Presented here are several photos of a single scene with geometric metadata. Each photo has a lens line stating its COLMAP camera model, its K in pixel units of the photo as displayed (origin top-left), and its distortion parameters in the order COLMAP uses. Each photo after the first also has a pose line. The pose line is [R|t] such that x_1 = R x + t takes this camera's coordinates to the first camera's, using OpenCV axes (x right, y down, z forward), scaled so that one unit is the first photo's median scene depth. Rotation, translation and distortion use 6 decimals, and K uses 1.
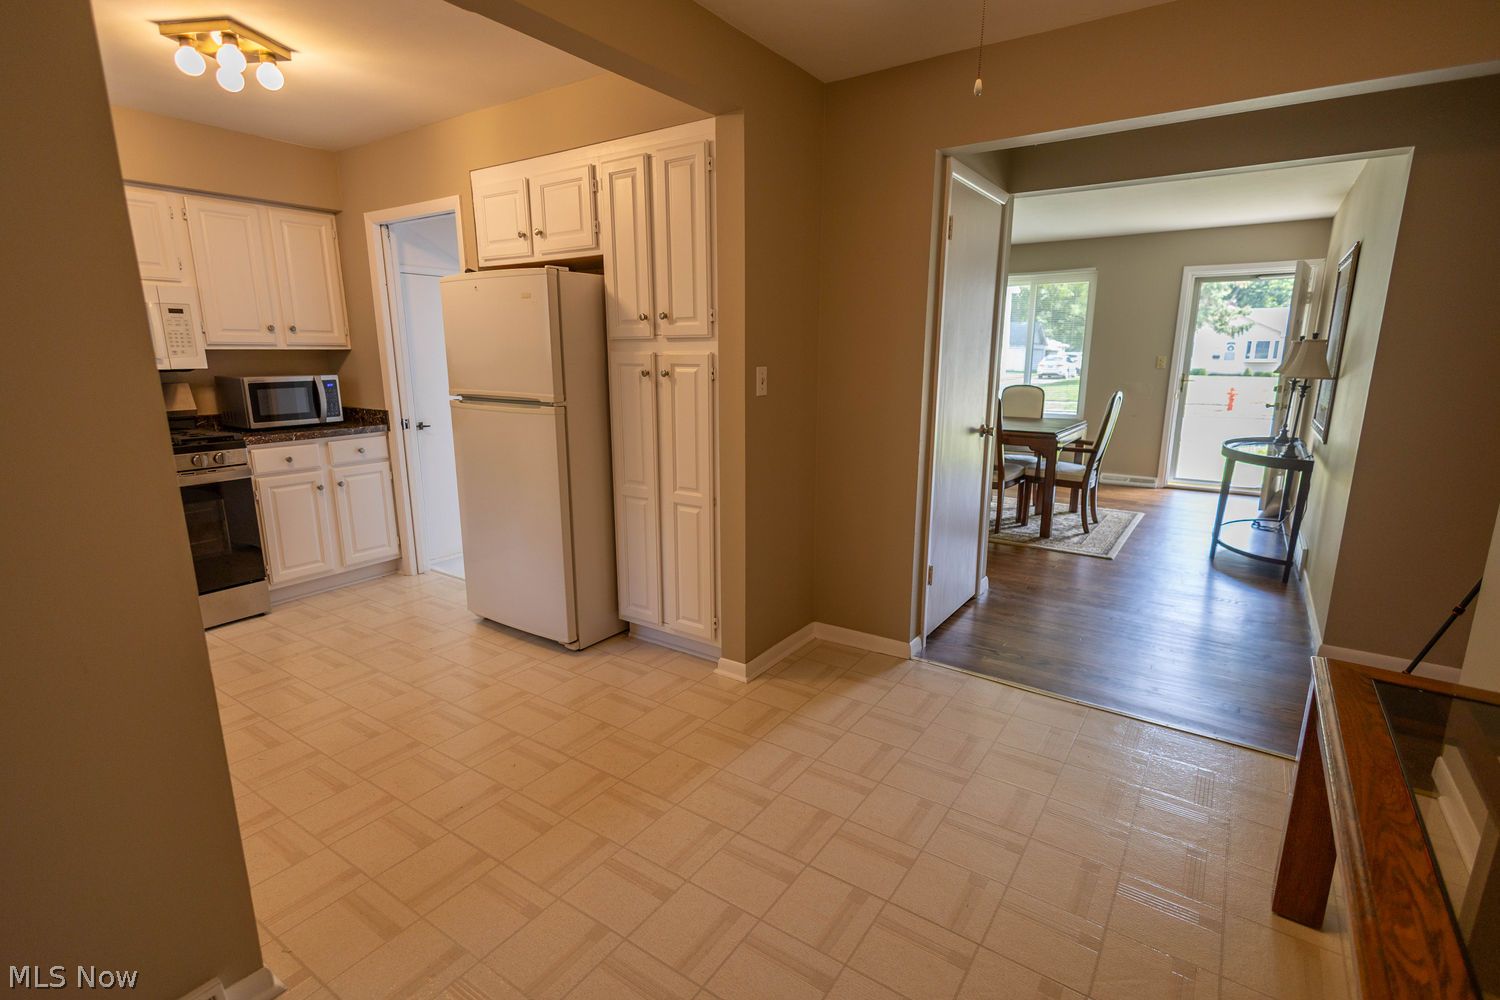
lens RADIAL K [[713.7, 0, 754.5], [0, 713.7, 506.5], [0, 0, 1]] dist [0.003630, 0.000454]
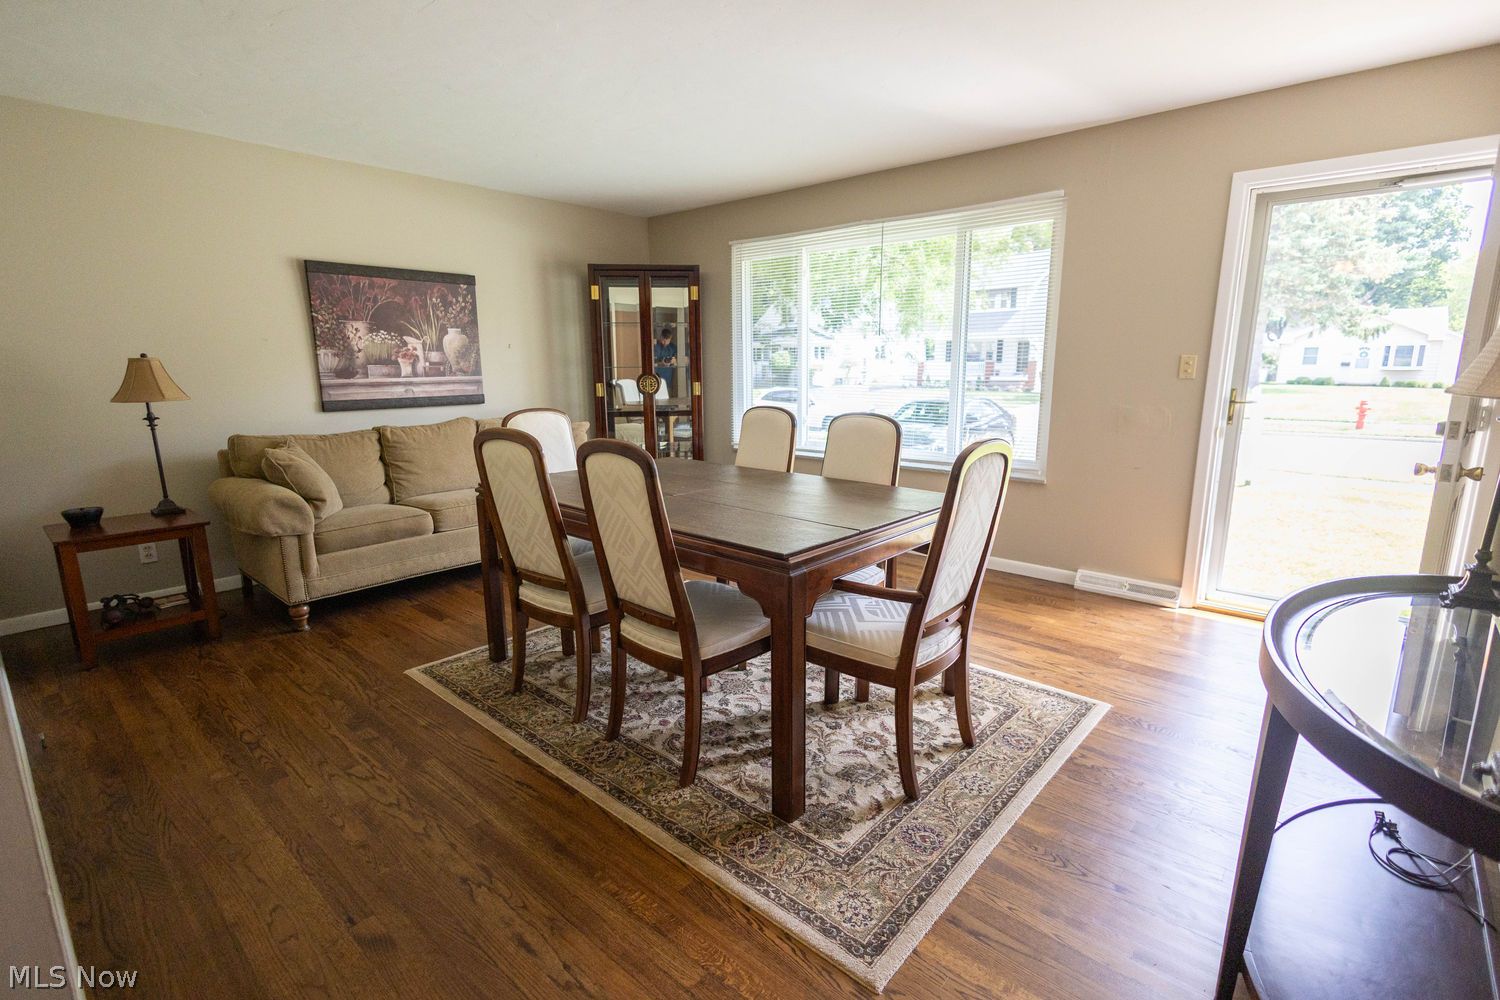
lens RADIAL K [[703.6, 0, 760.7], [0, 703.6, 506.4], [0, 0, 1]] dist [0.003152, 0.000222]
pose [[0.992590, 0.019888, -0.119875, 0.402957], [-0.021227, 0.999726, -0.009899, -0.111419], [0.119645, 0.012370, 0.992740, 0.569862]]
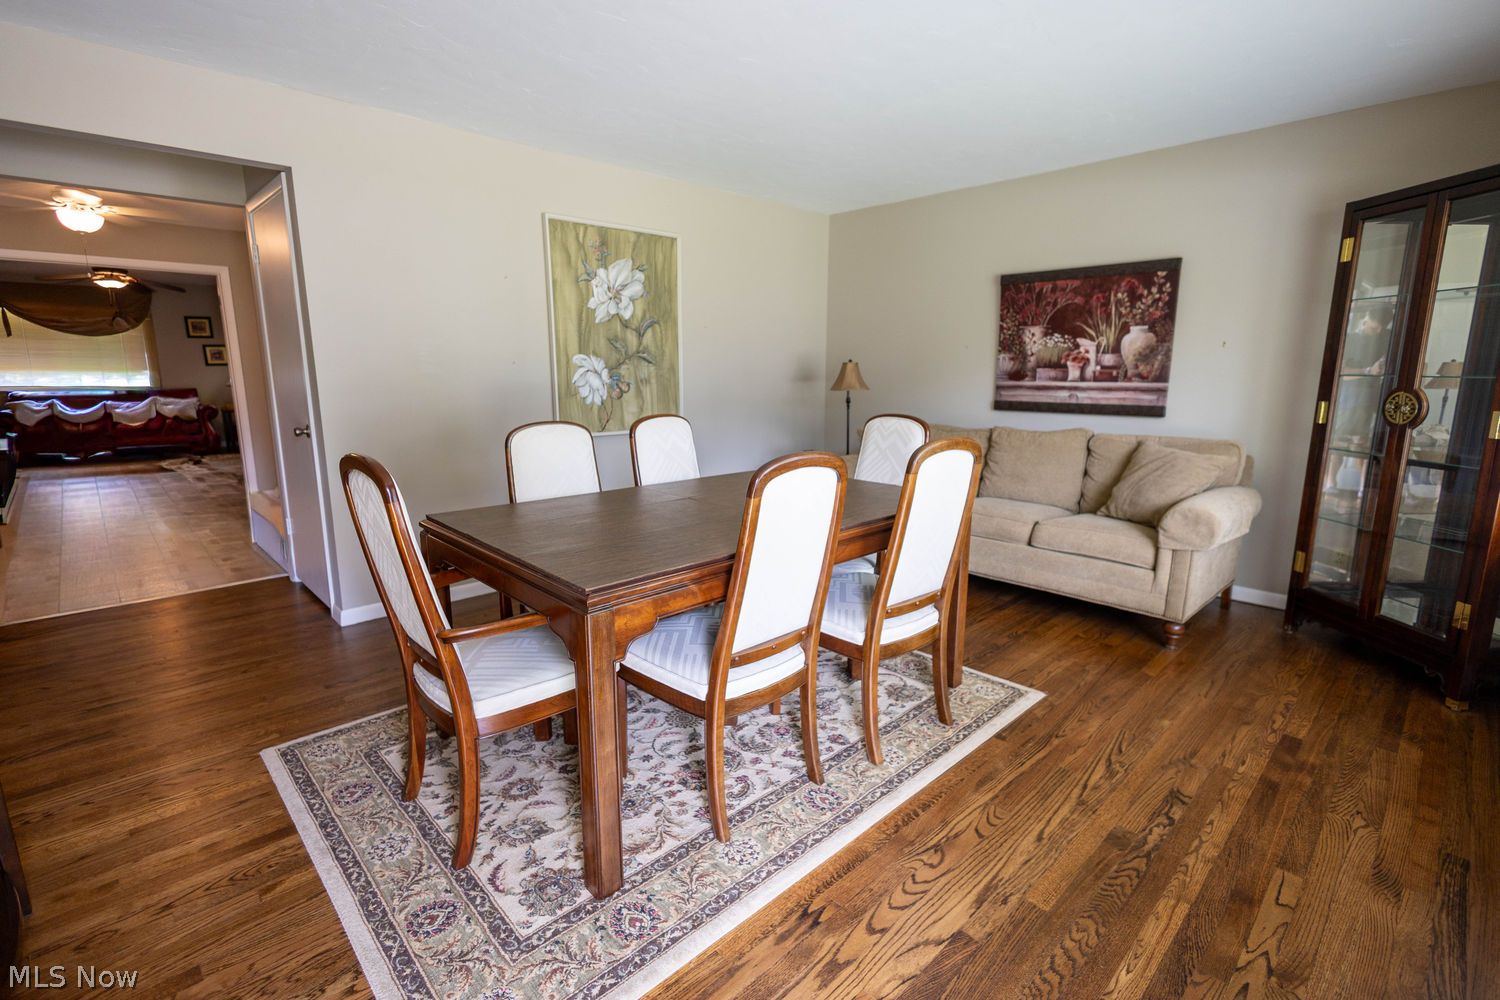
lens RADIAL K [[696.4, 0, 750.0], [0, 696.4, 500.0], [0, 0, 1]] dist [0.001795, 0.000279]
pose [[-0.215158, 0.182983, -0.959283, 0.721290], [-0.210041, 0.950629, 0.228443, -0.233441], [0.953724, 0.250641, -0.166102, 1.133669]]
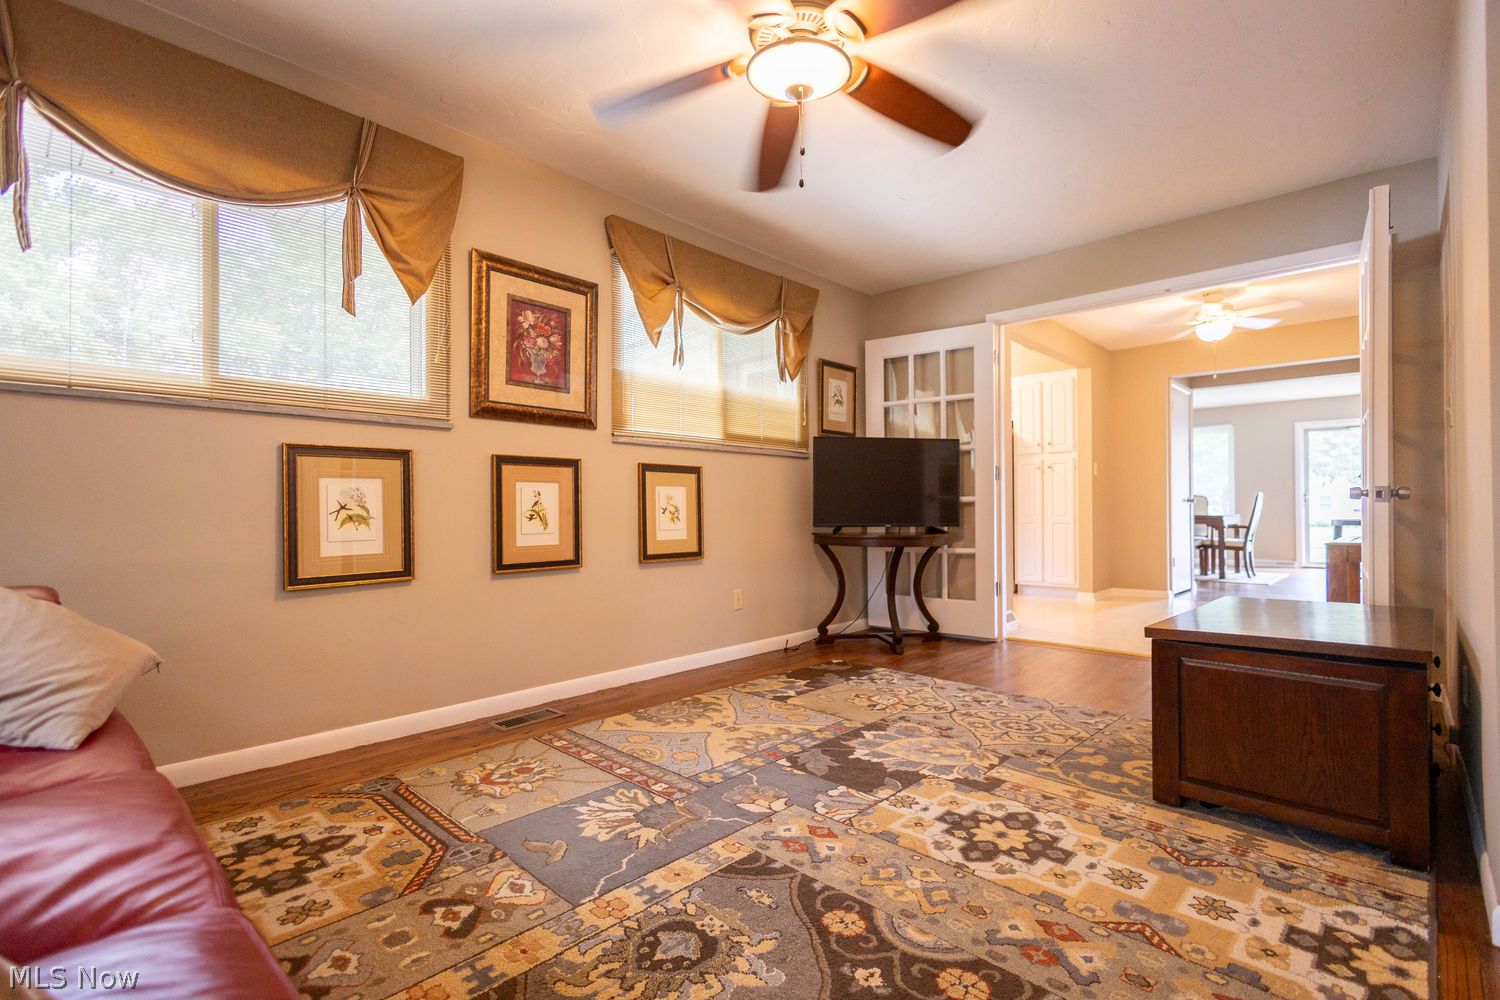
lens RADIAL K [[708.4, 0, 744.1], [0, 708.4, 502.0], [0, 0, 1]] dist [0.001949, -0.000042]
pose [[0.987832, -0.001699, -0.155515, -0.407342], [-0.033805, 0.973687, -0.225369, 0.263091], [0.151805, 0.227884, 0.961782, -0.744415]]
